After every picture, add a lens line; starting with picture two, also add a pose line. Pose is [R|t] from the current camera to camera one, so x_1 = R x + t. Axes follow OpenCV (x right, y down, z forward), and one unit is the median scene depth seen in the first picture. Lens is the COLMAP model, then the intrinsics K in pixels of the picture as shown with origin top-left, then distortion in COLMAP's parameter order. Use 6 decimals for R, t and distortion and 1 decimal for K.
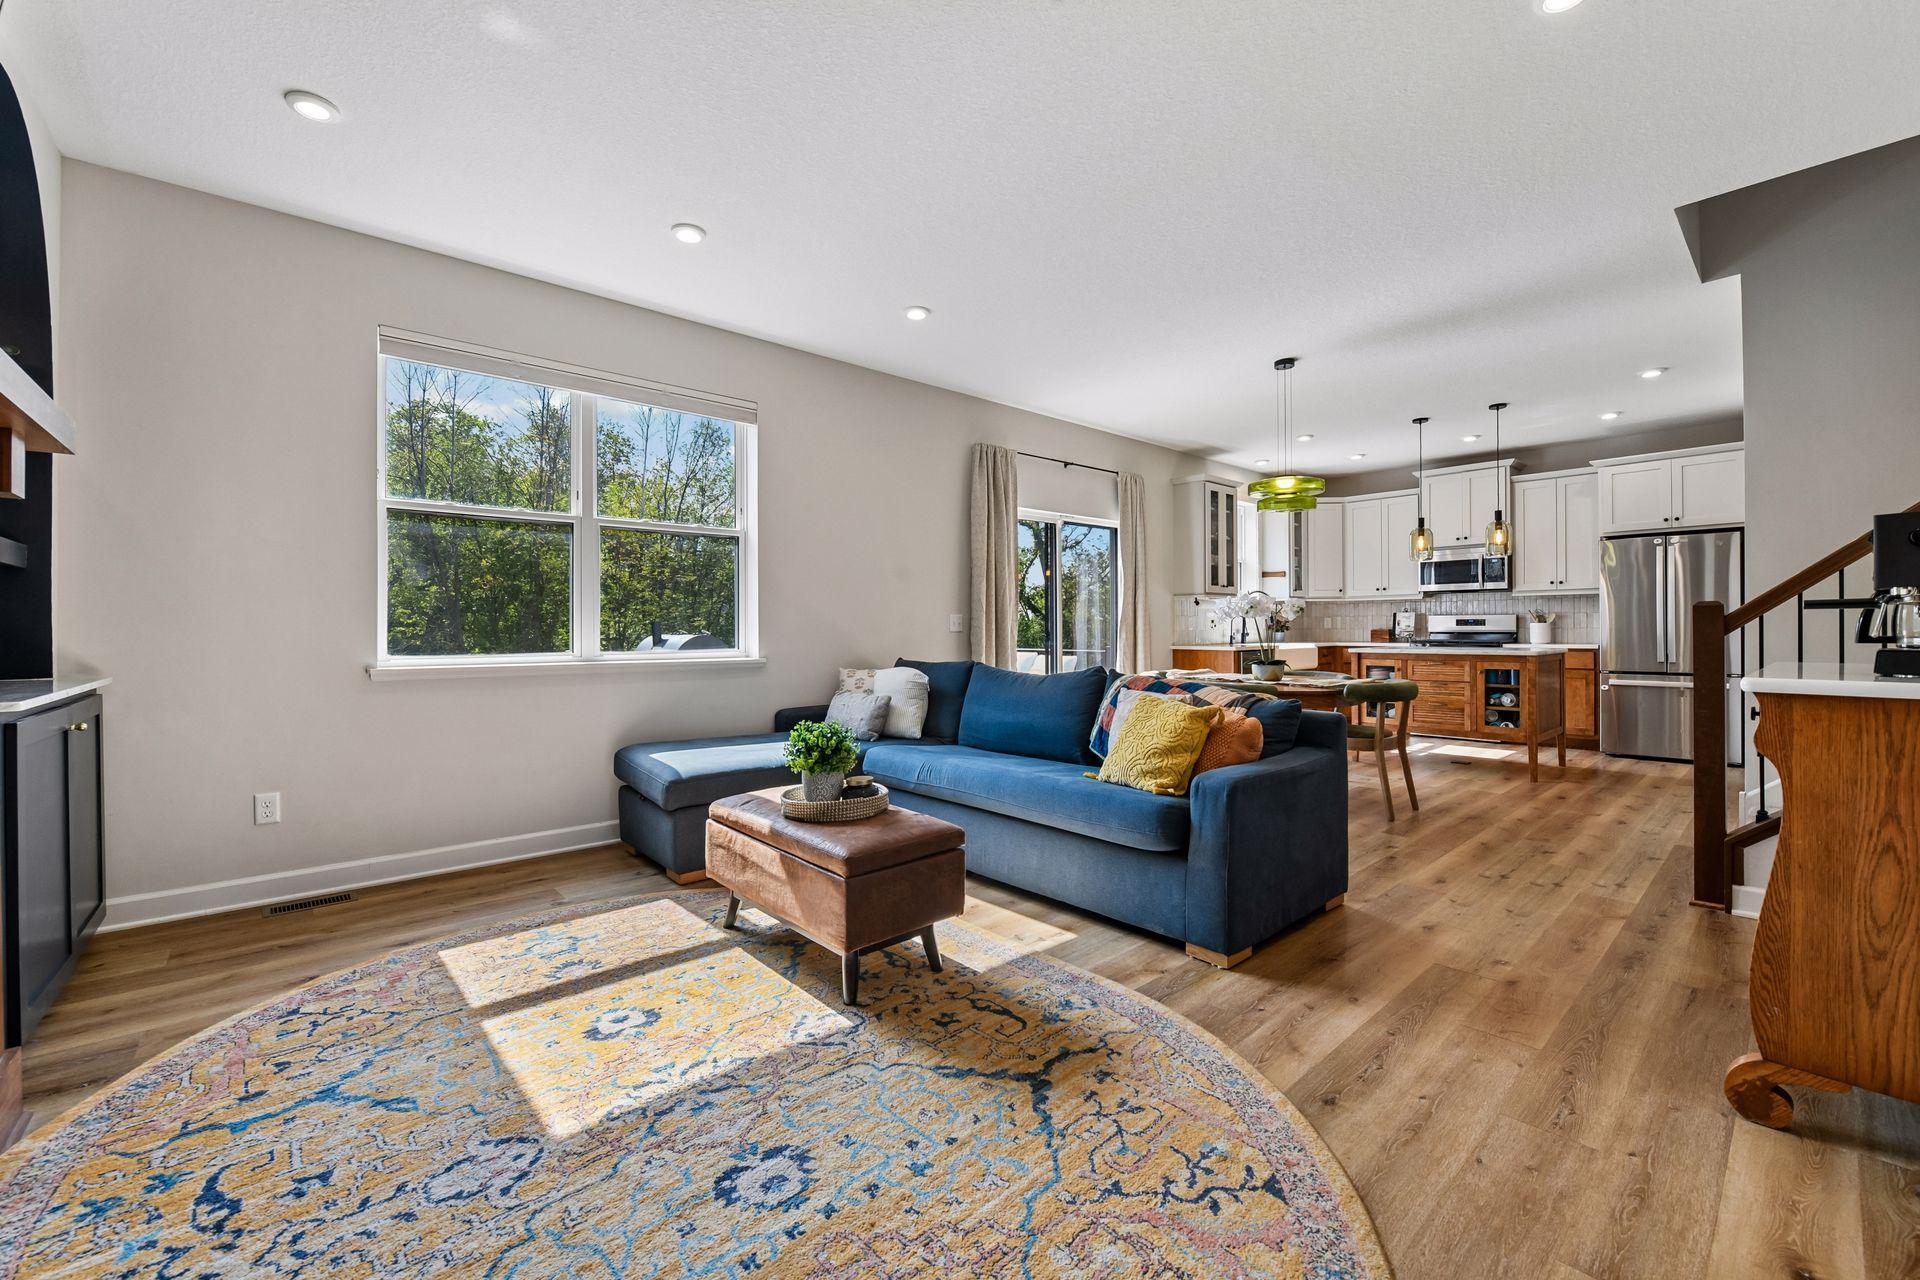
lens RADIAL K [[772.1, 0, 966.7], [0, 772.1, 629.0], [0, 0, 1]] dist [-0.010028, -0.001607]
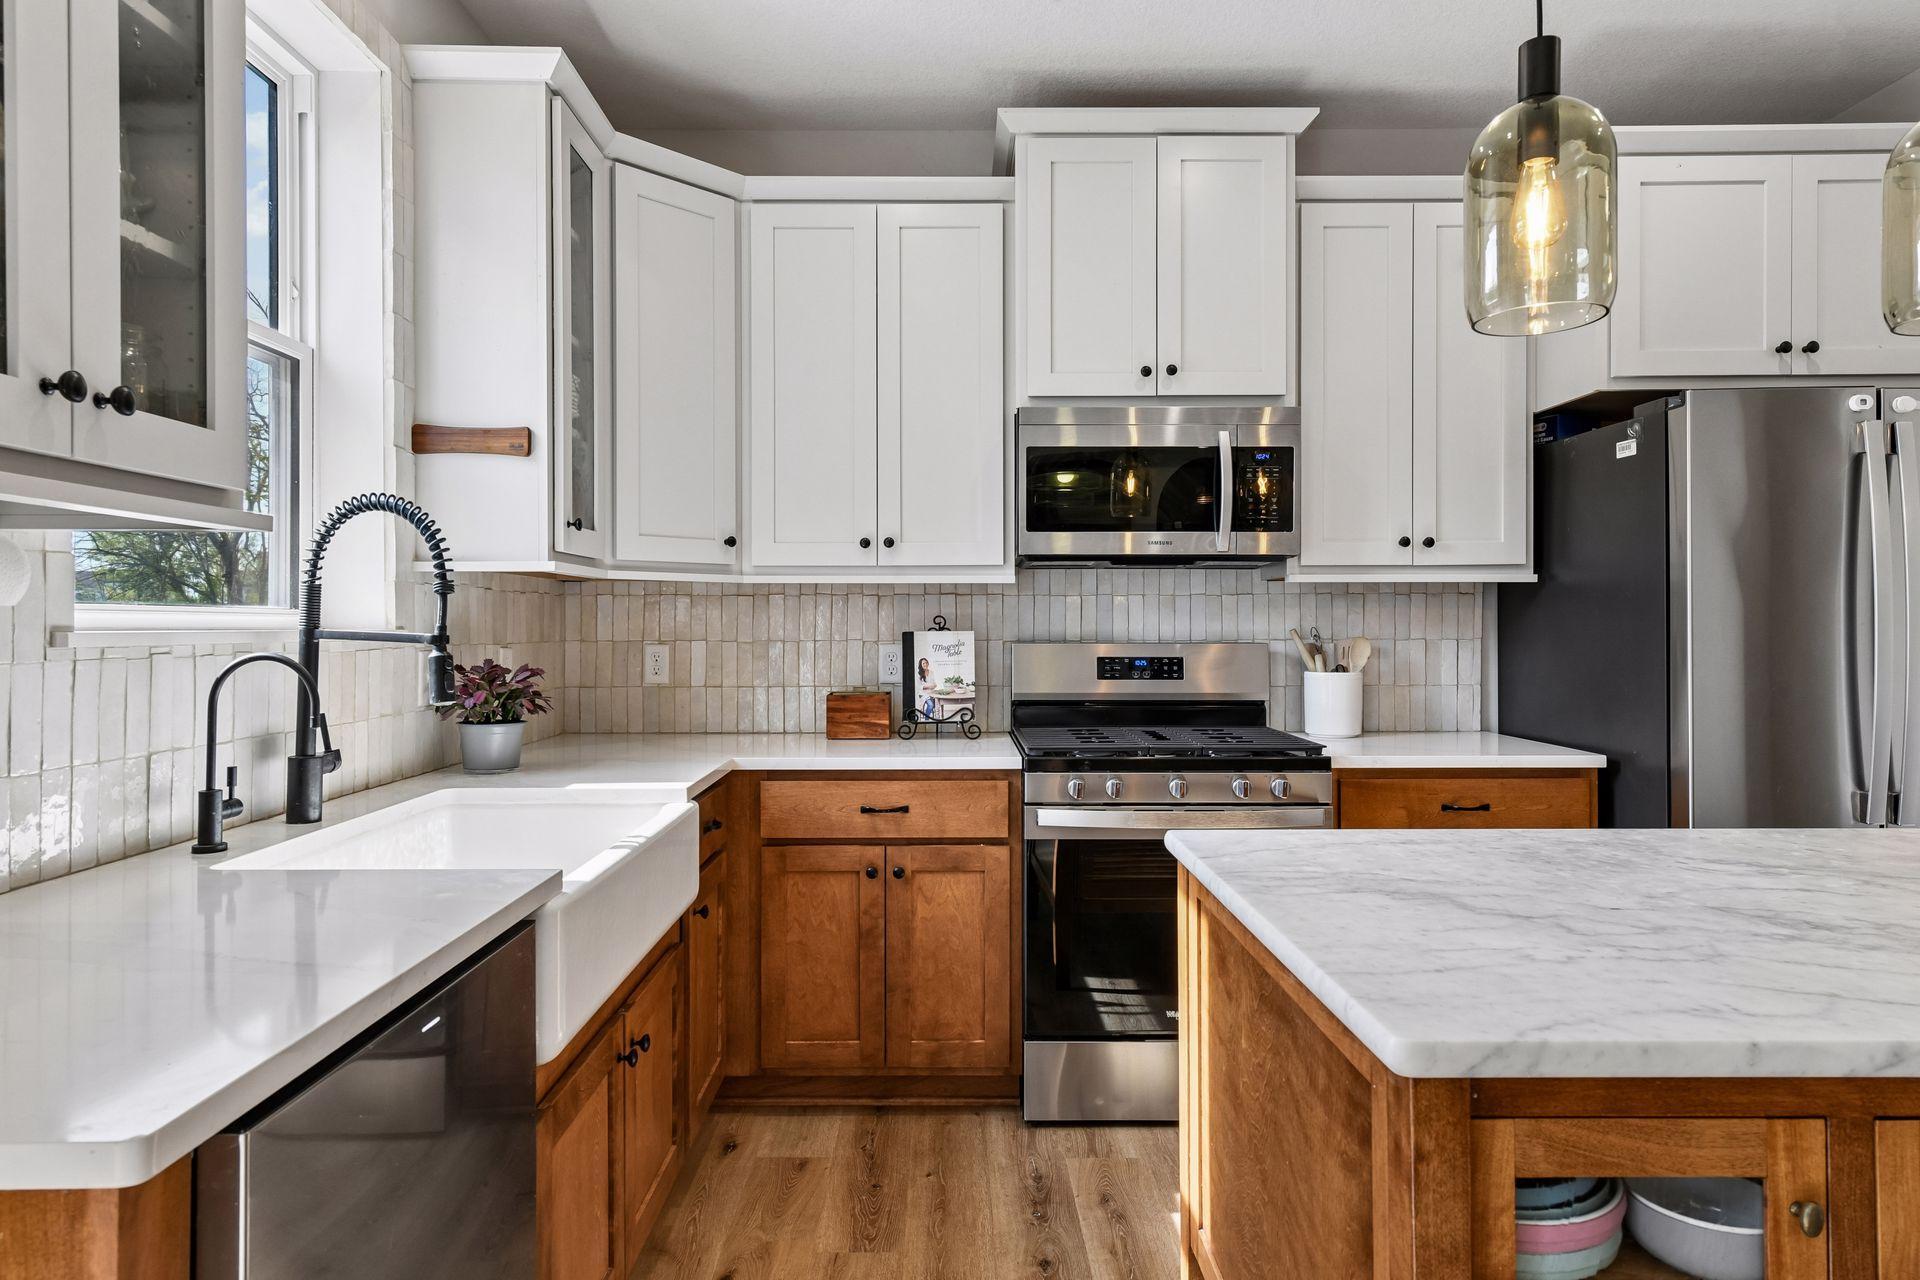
lens RADIAL K [[1122.8, 0, 952.7], [0, 1122.8, 621.2], [0, 0, 1]] dist [0.016434, -0.000570]
pose [[0.658902, 0.008137, 0.752185, 0.400541], [-0.000864, 0.999949, -0.010060, -0.031653], [-0.752229, 0.005979, 0.658875, 1.097852]]
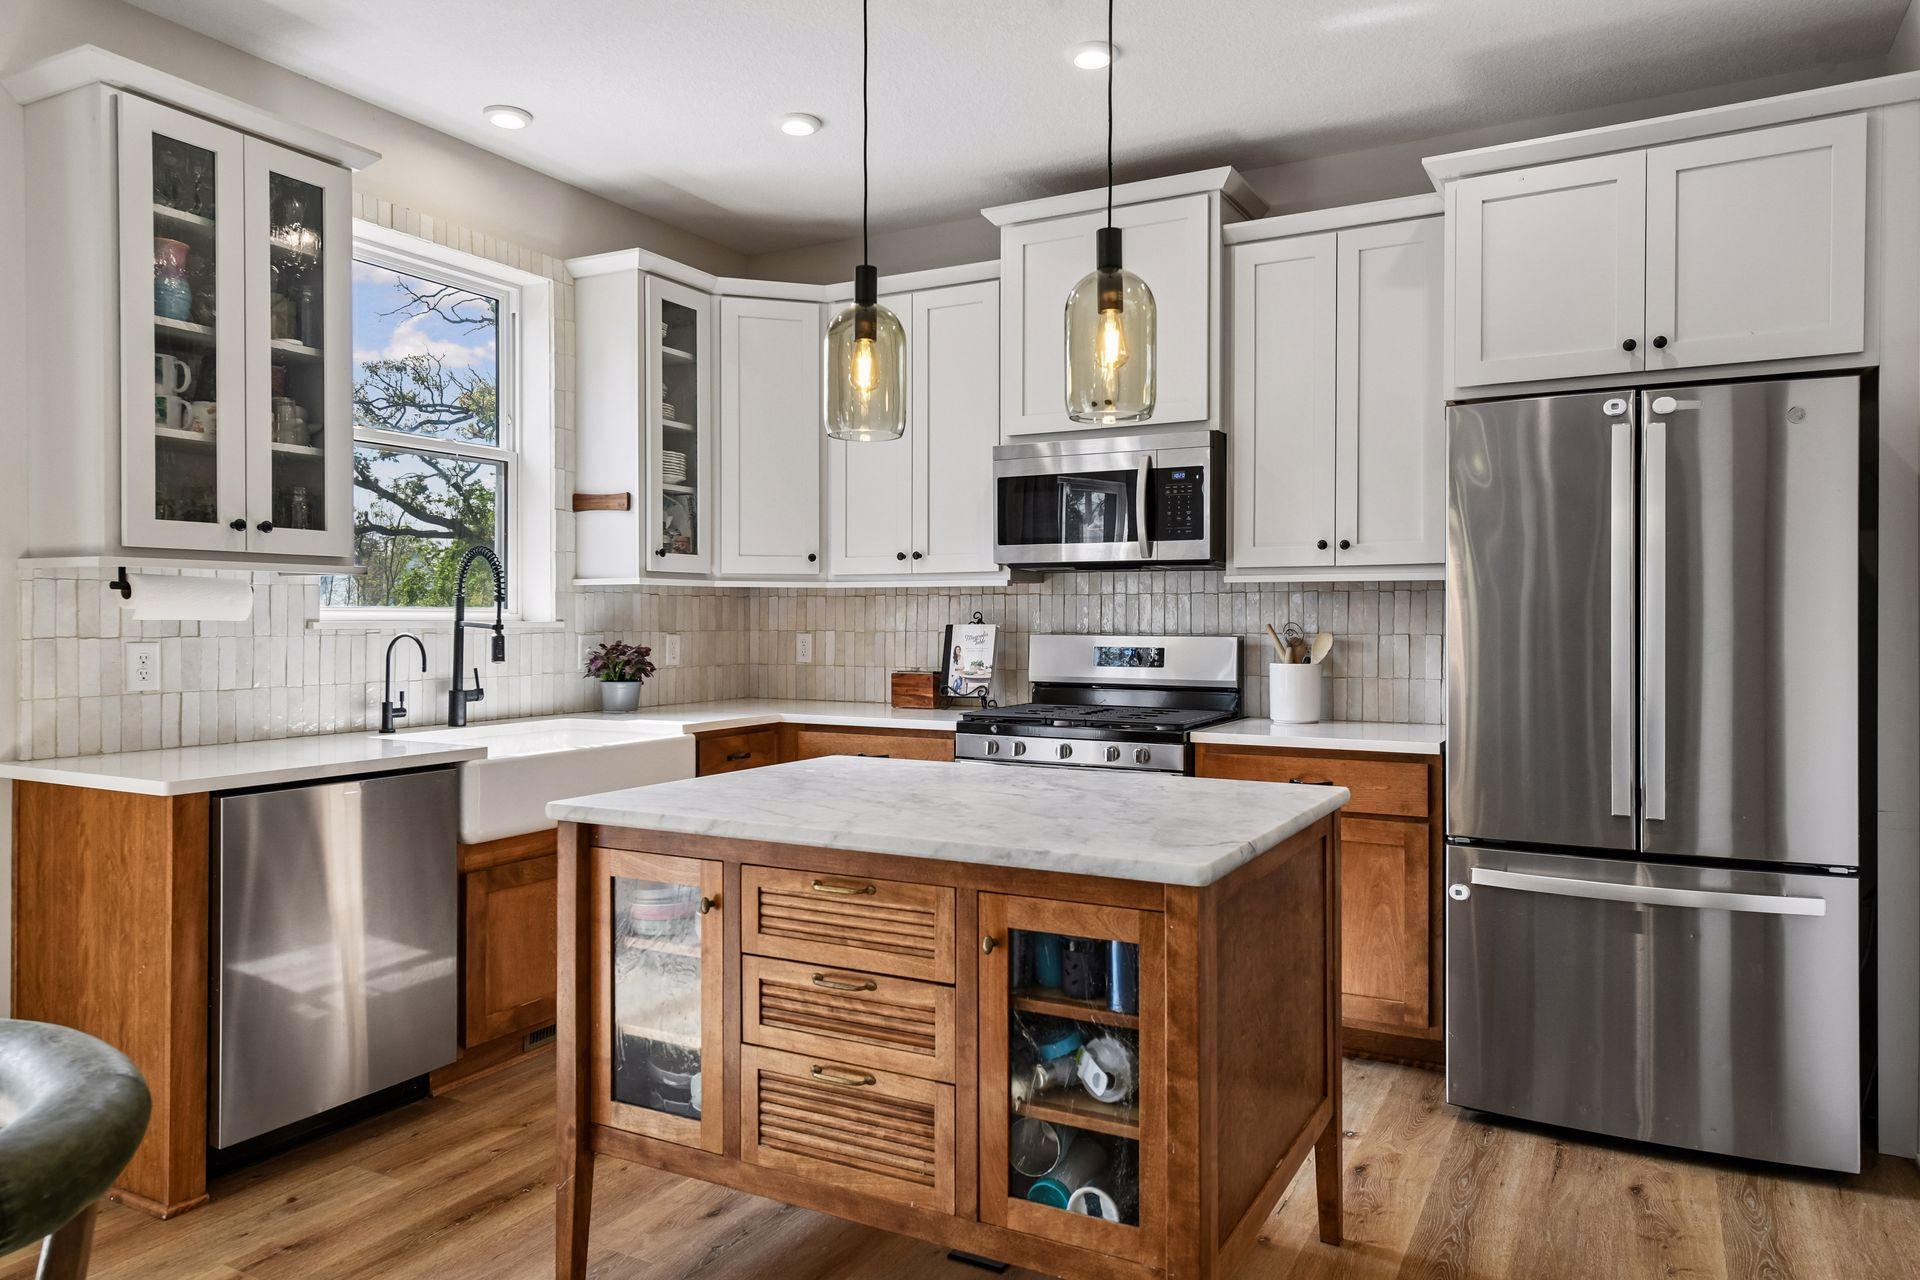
lens RADIAL K [[1272.2, 0, 971.9], [0, 1272.2, 625.8], [0, 0, 1]] dist [0.027340, 0.003328]
pose [[0.938679, 0.005080, 0.344754, 0.558245], [-0.006130, 0.999979, 0.001955, -0.033121], [-0.344737, -0.003949, 0.938691, 0.692456]]
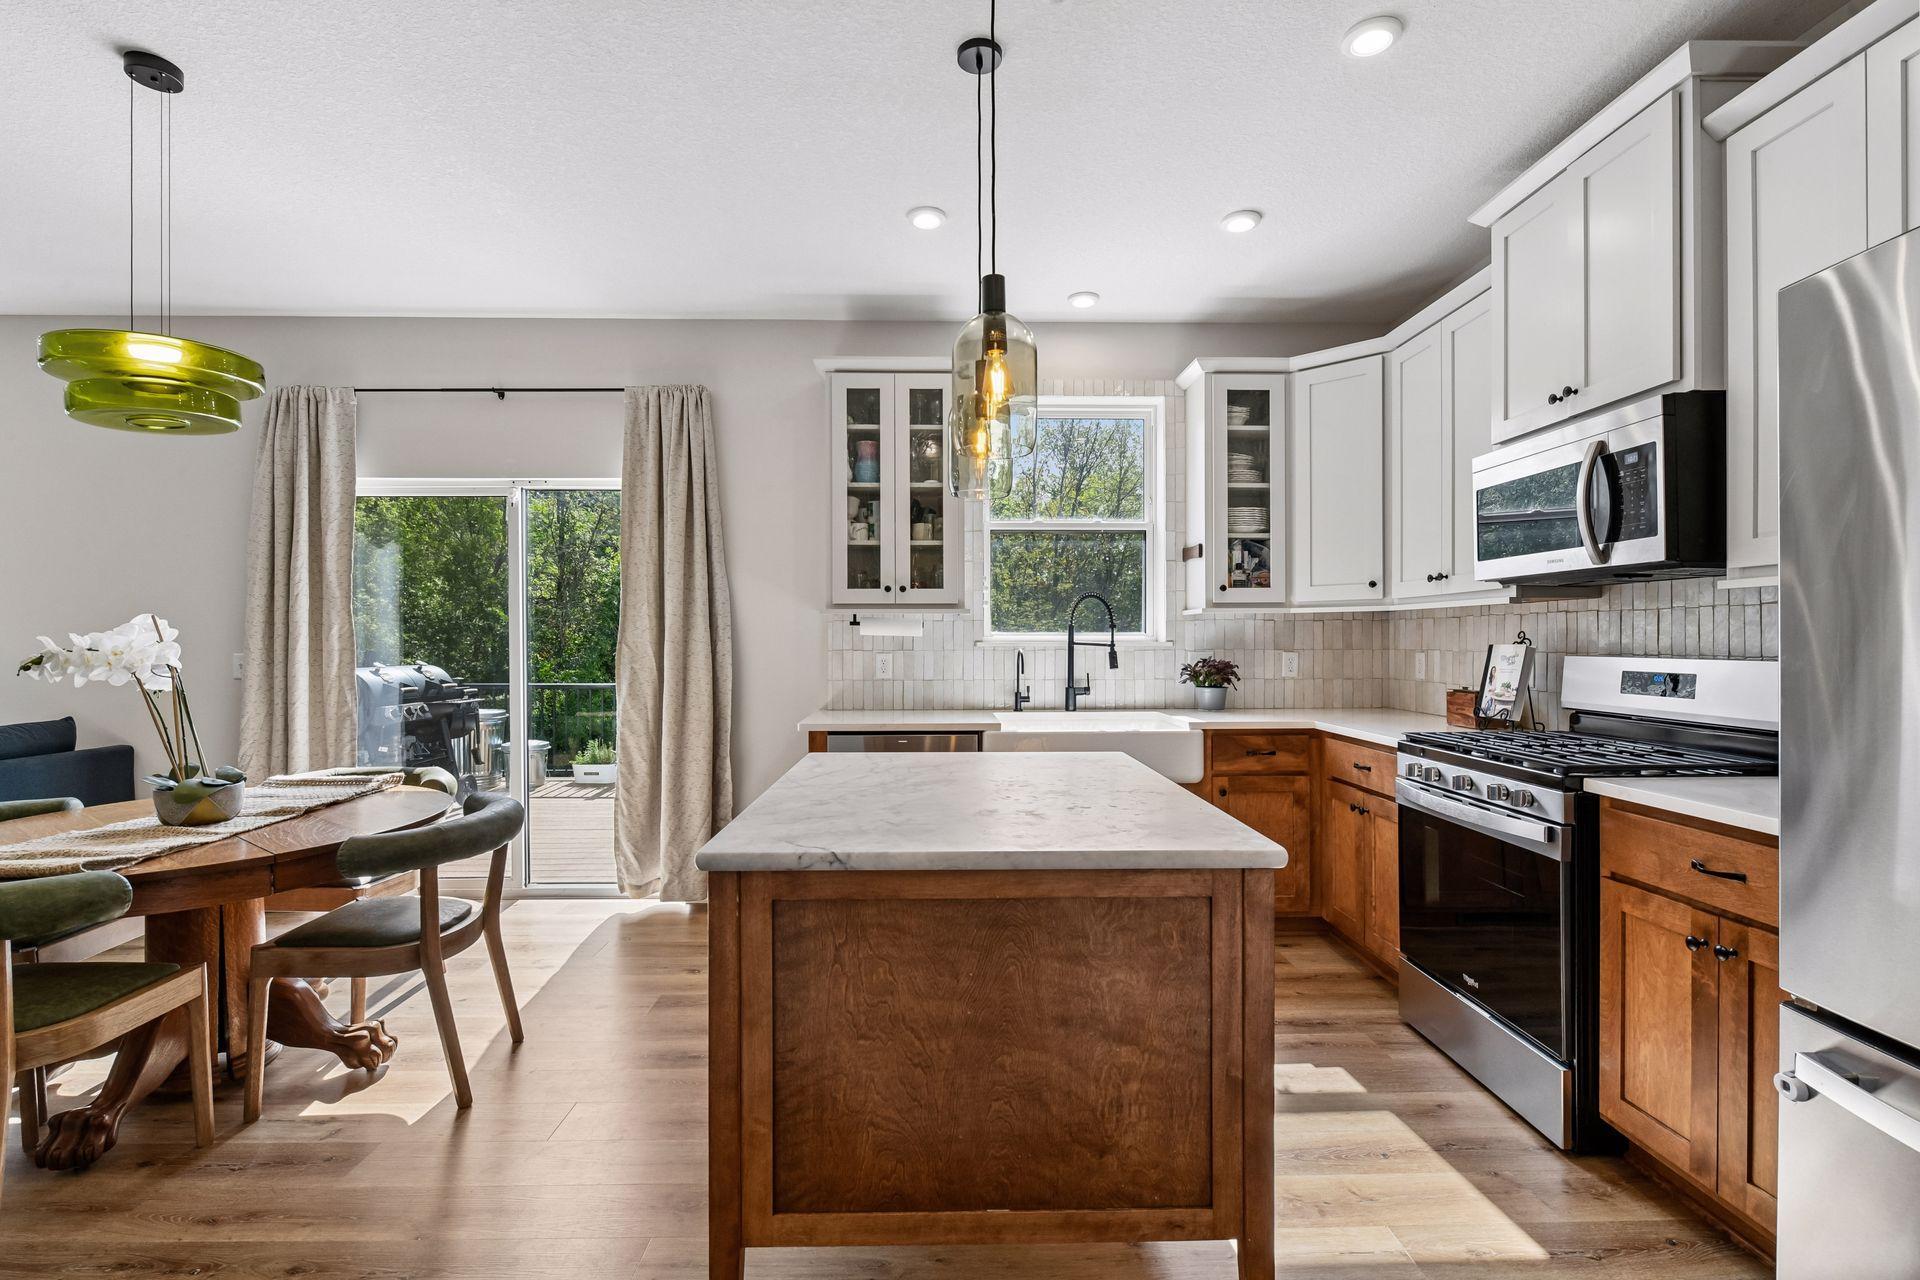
lens RADIAL K [[895.3, 0, 948.7], [0, 895.3, 640.7], [0, 0, 1]] dist [0.001224, -0.000750]
pose [[0.760556, 0.004423, -0.649257, 0.959834], [-0.003810, 0.999990, 0.002349, -0.034601], [0.649261, 0.000687, 0.760565, 0.823223]]
